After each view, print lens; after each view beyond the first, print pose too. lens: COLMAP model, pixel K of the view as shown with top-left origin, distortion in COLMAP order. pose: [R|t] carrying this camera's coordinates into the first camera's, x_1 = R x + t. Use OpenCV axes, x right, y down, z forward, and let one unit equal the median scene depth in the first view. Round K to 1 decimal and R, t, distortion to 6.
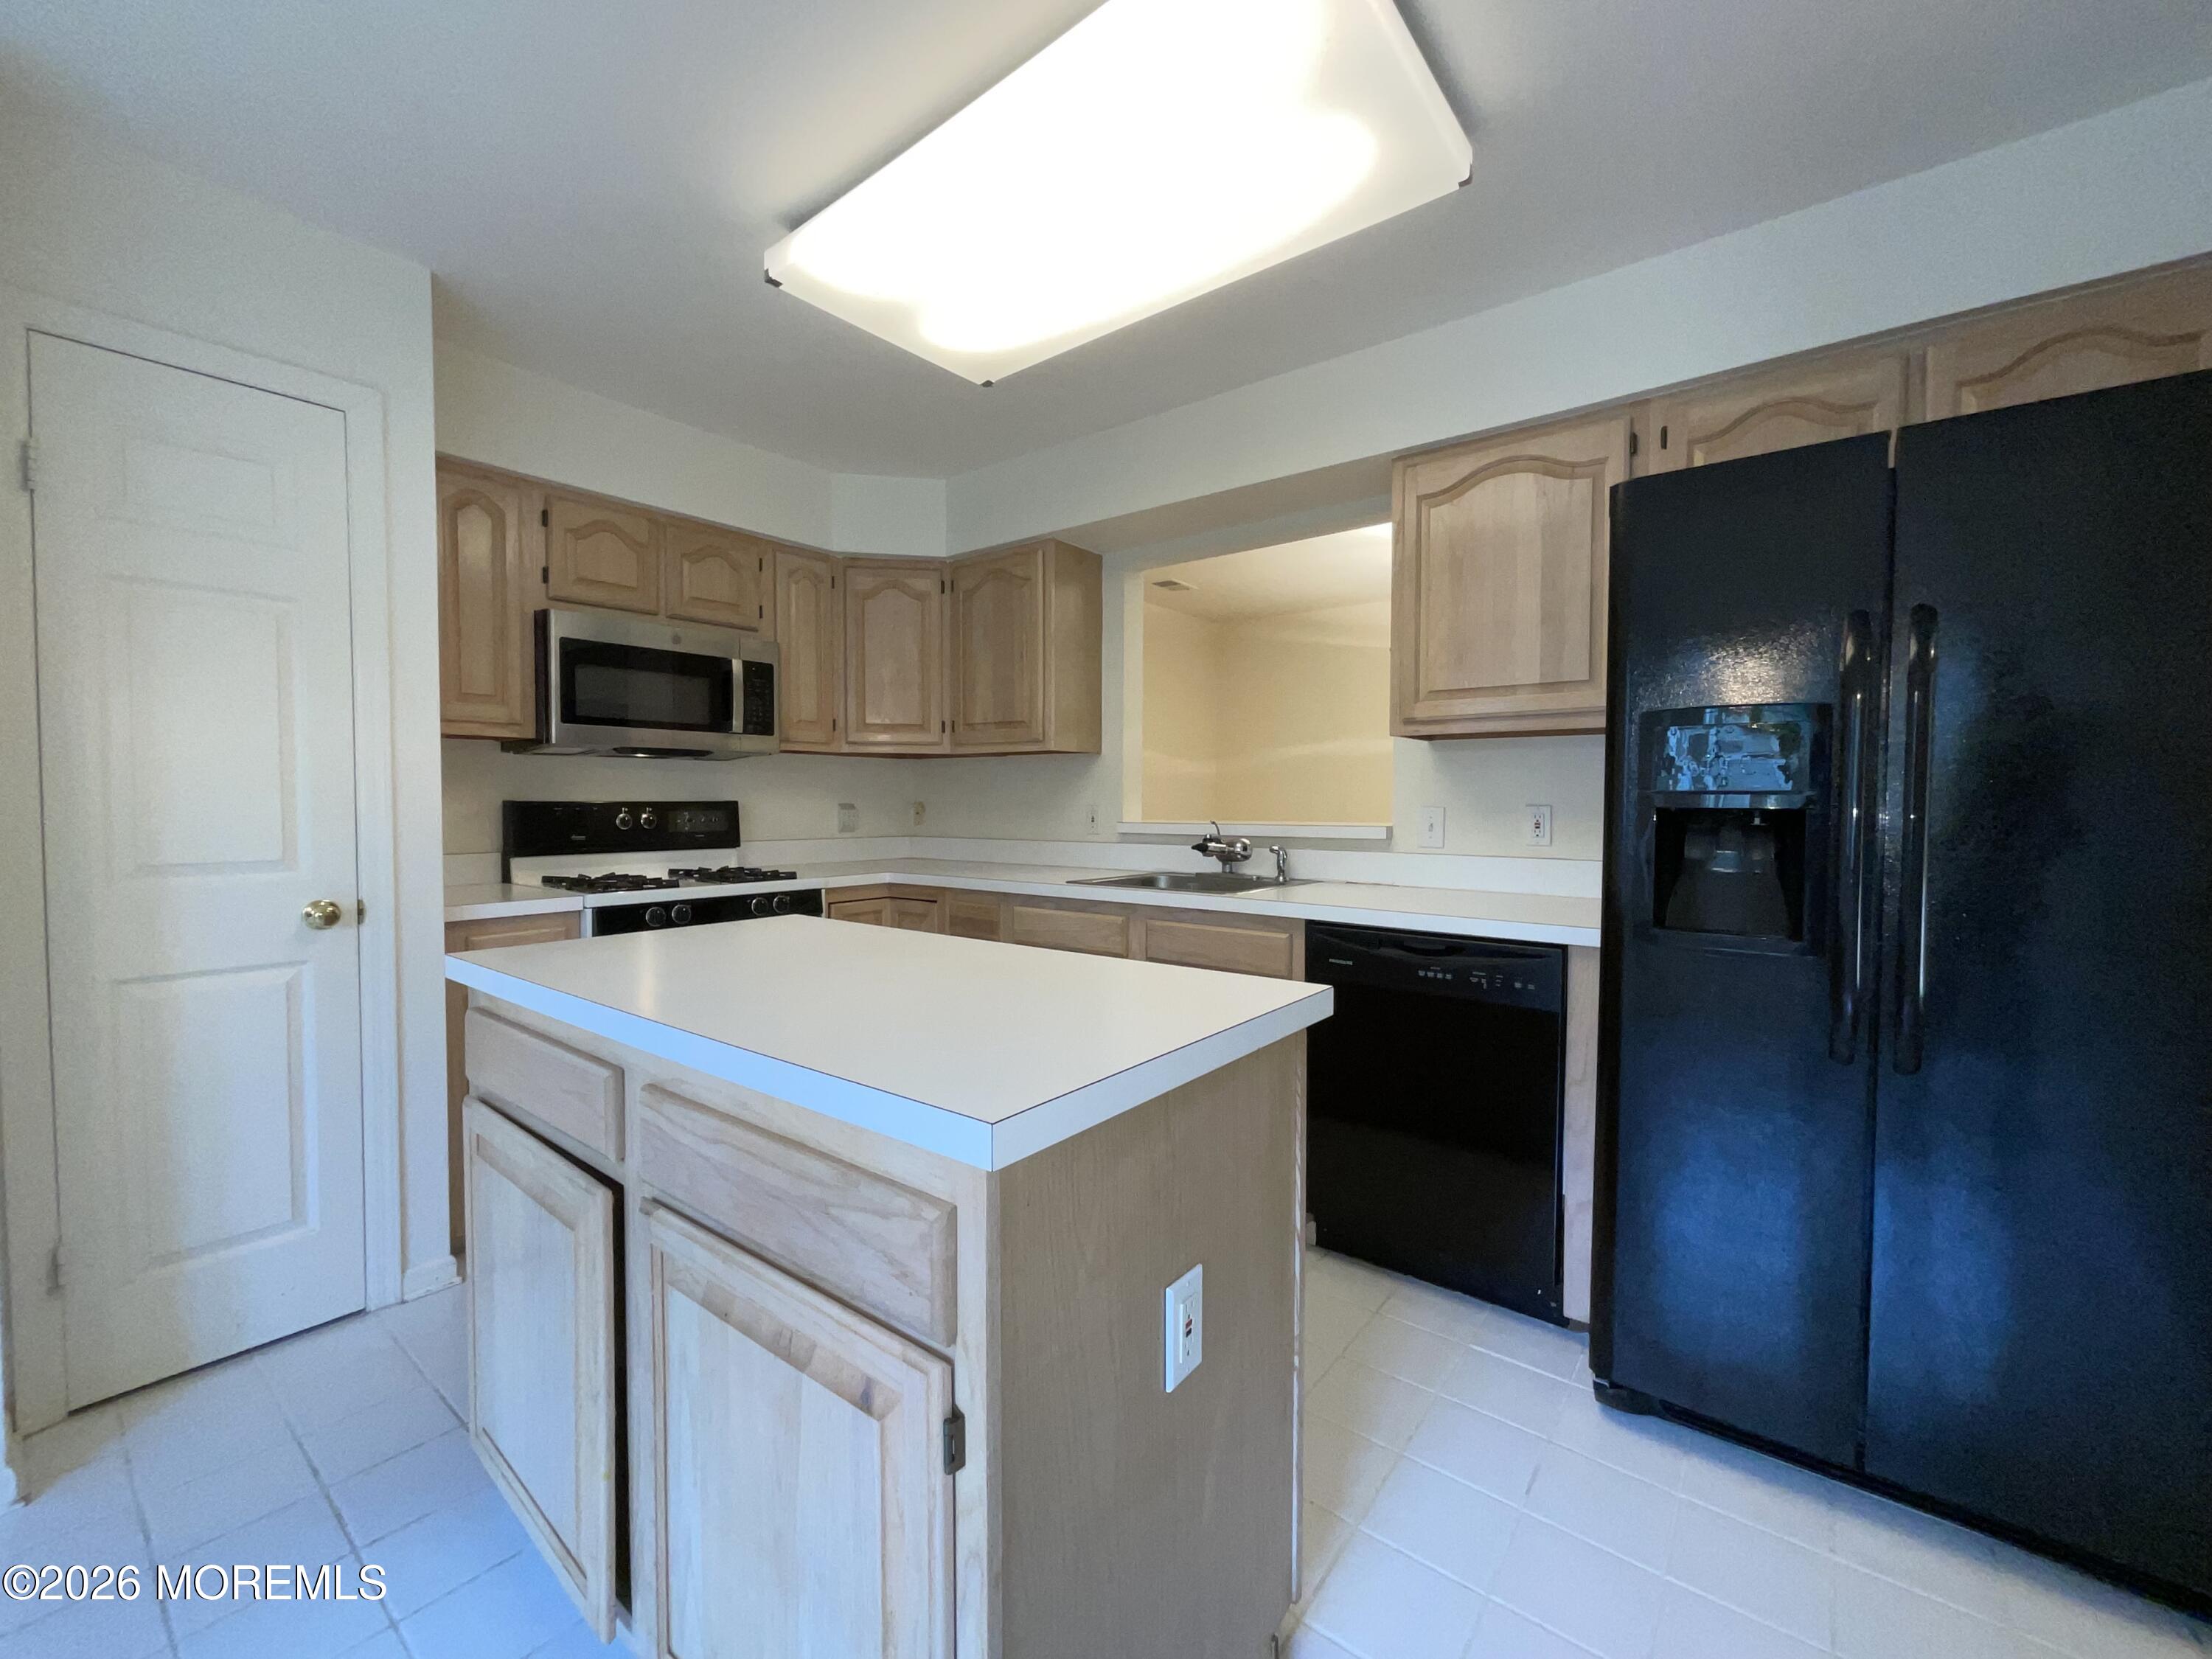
lens RADIAL K [[895.5, 0, 1106.0], [0, 895.5, 829.5], [0, 0, 1]] dist [0.000316, 0.000495]
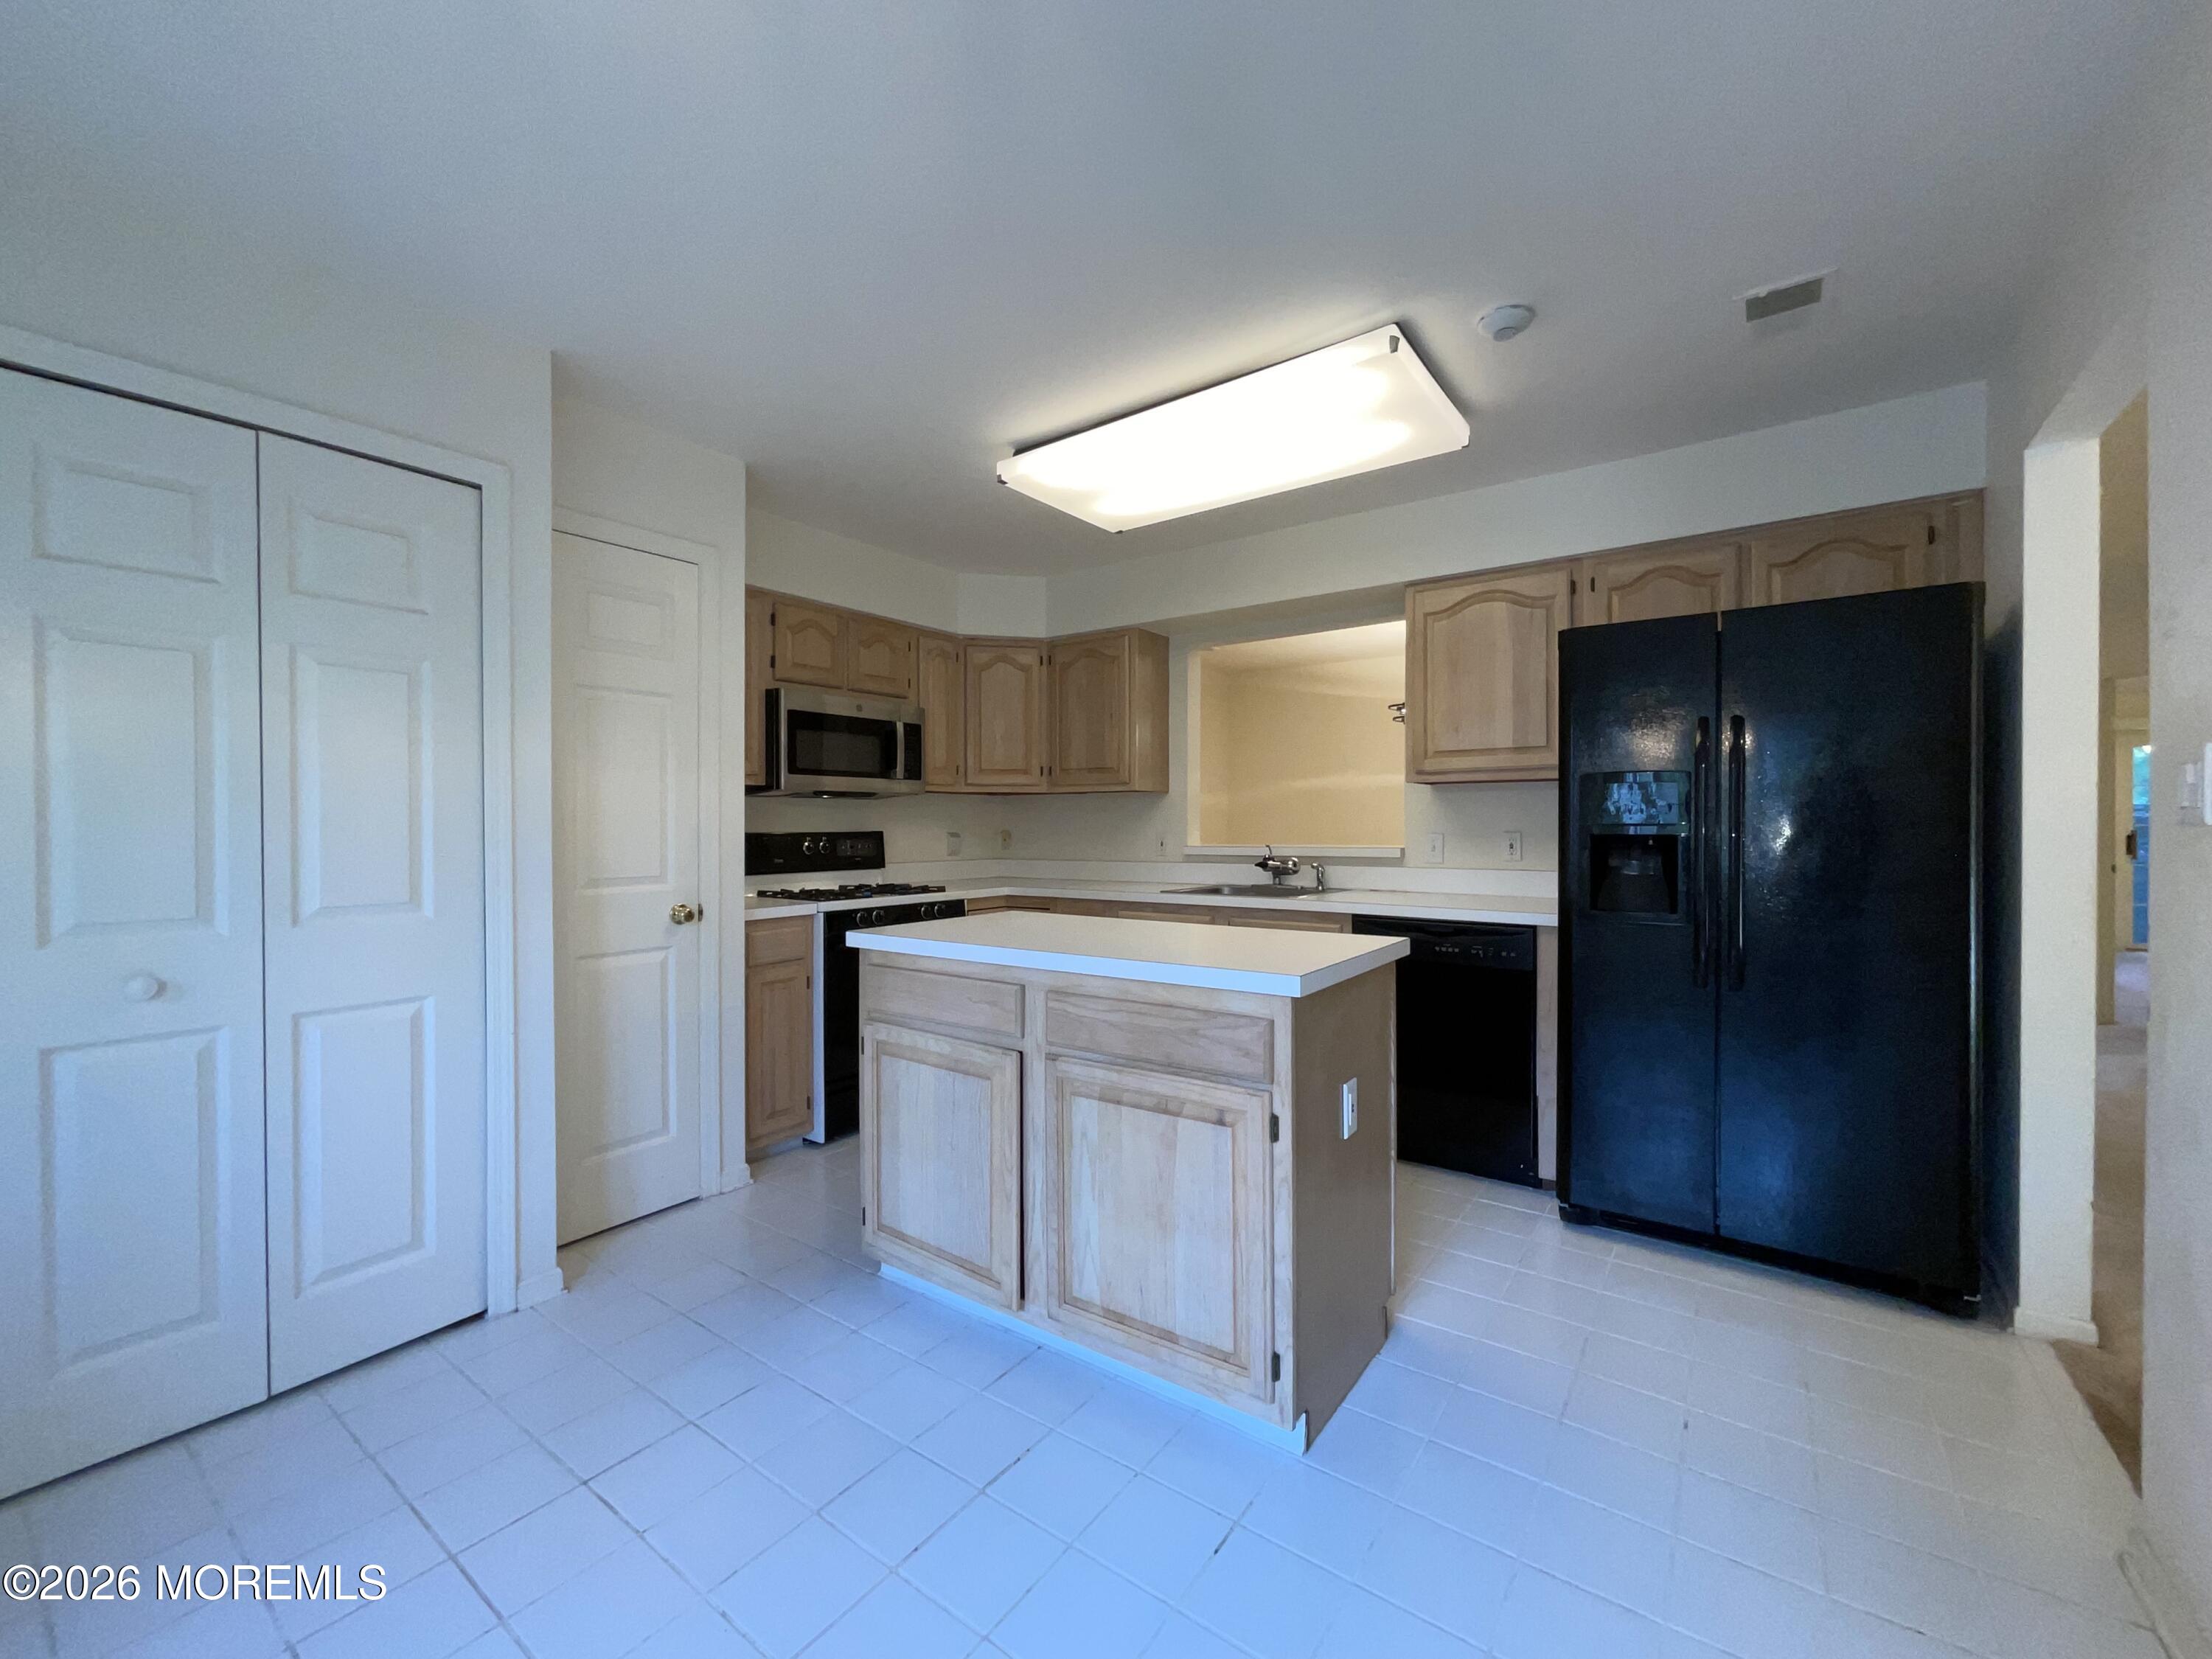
lens RADIAL K [[895.5, 0, 1106.0], [0, 895.5, 829.5], [0, 0, 1]] dist [0.000316, 0.000495]
pose [[0.999188, -0.005513, 0.039924, -0.174103], [0.006611, 0.999602, -0.027432, 0.002667], [-0.039757, 0.027674, 0.998826, -0.312684]]
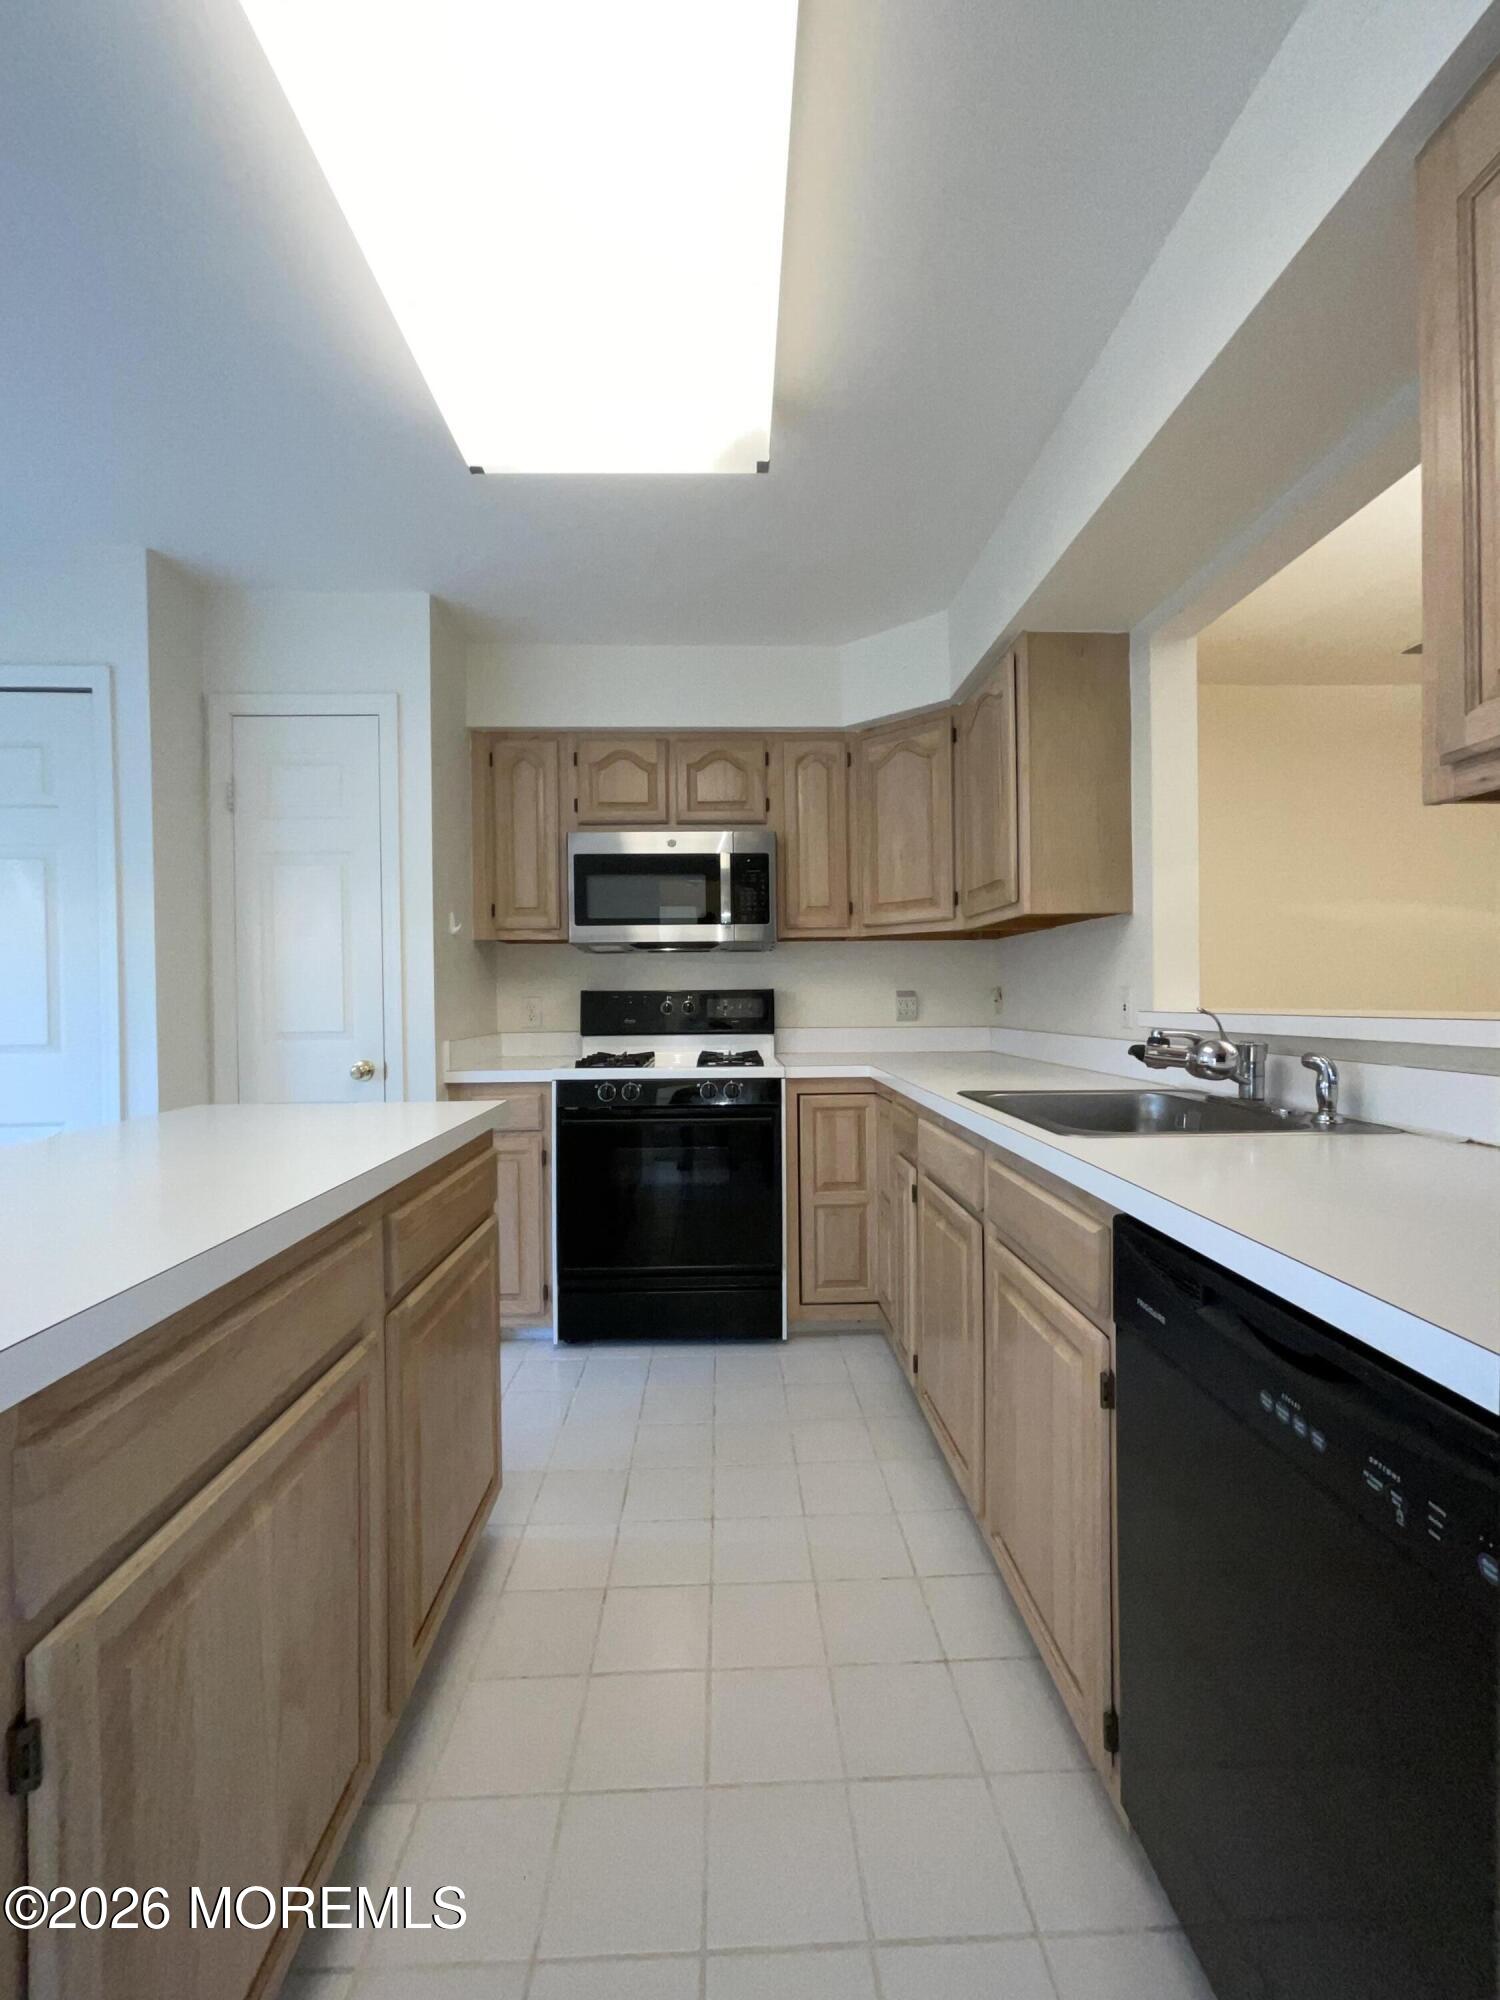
lens RADIAL K [[809.6, 0, 750.0], [0, 809.6, 1000.0], [0, 0, 1]] dist [0.000316, 0.000495]
pose [[0.640549, -0.005787, -0.767895, 0.347010], [-0.014297, 0.999708, -0.019460, -0.000569], [0.767784, 0.023444, 0.640280, 0.440059]]
